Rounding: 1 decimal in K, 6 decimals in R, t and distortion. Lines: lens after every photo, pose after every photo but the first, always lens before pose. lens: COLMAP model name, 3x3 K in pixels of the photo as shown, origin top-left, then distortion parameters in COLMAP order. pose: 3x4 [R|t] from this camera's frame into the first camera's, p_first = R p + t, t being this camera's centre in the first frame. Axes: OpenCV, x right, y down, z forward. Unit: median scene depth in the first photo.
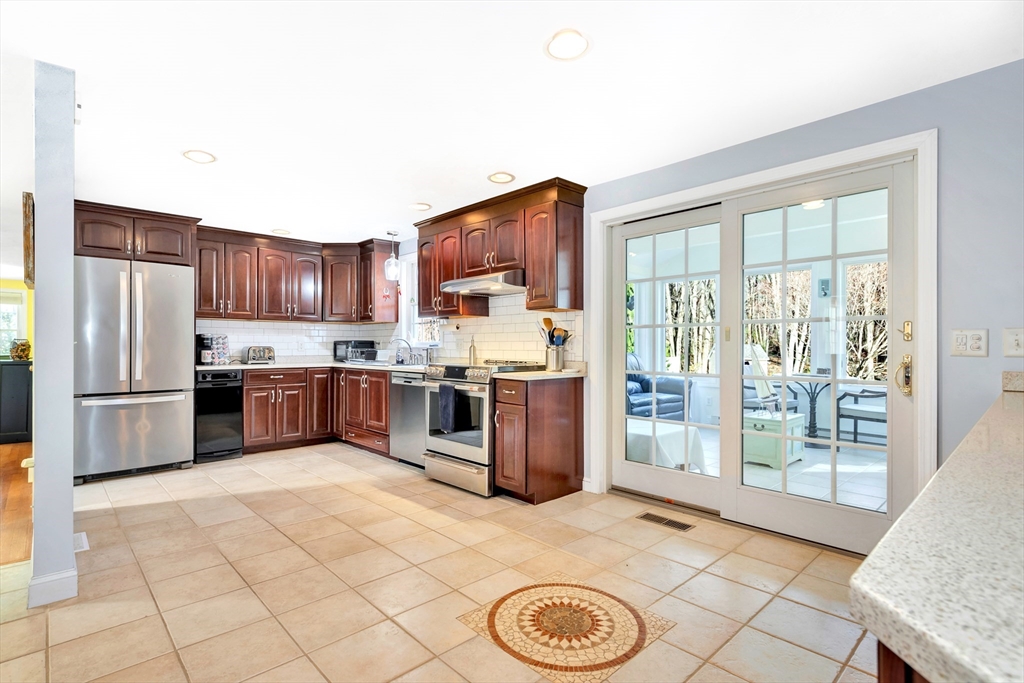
lens RADIAL K [[494.7, 0, 500.7], [0, 494.7, 341.4], [0, 0, 1]] dist [0.001538, -0.000024]
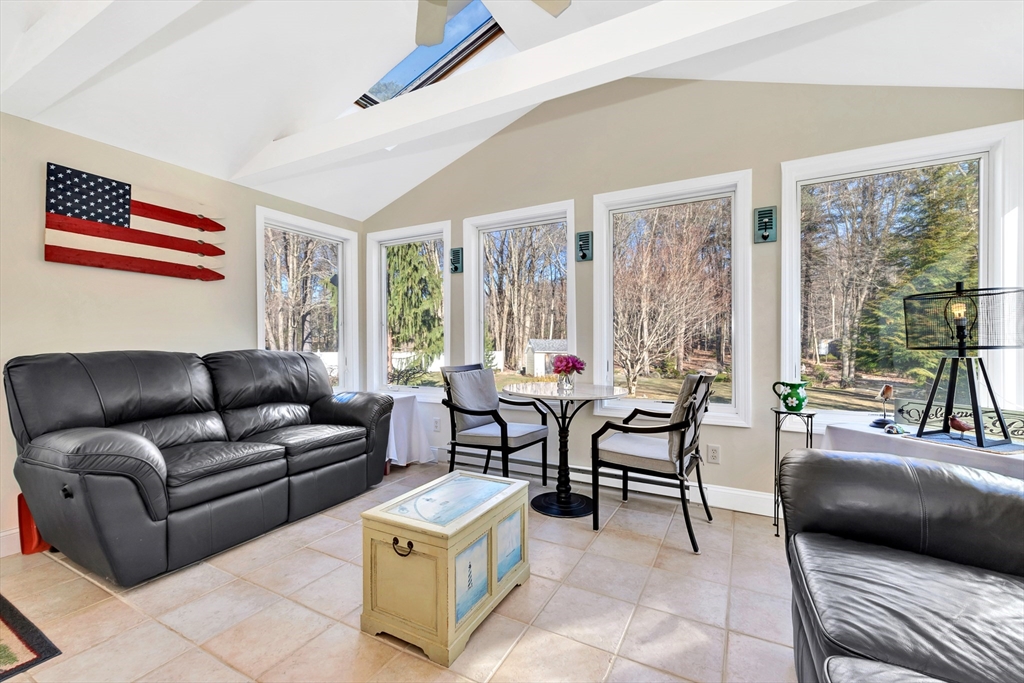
lens RADIAL K [[400.8, 0, 503.9], [0, 400.8, 342.5], [0, 0, 1]] dist [0.002021, 0.000052]
pose [[0.955171, -0.012194, 0.295802, 0.427347], [0.008967, 0.999885, 0.012262, 0.007902], [-0.295918, -0.009060, 0.955170, 0.571069]]
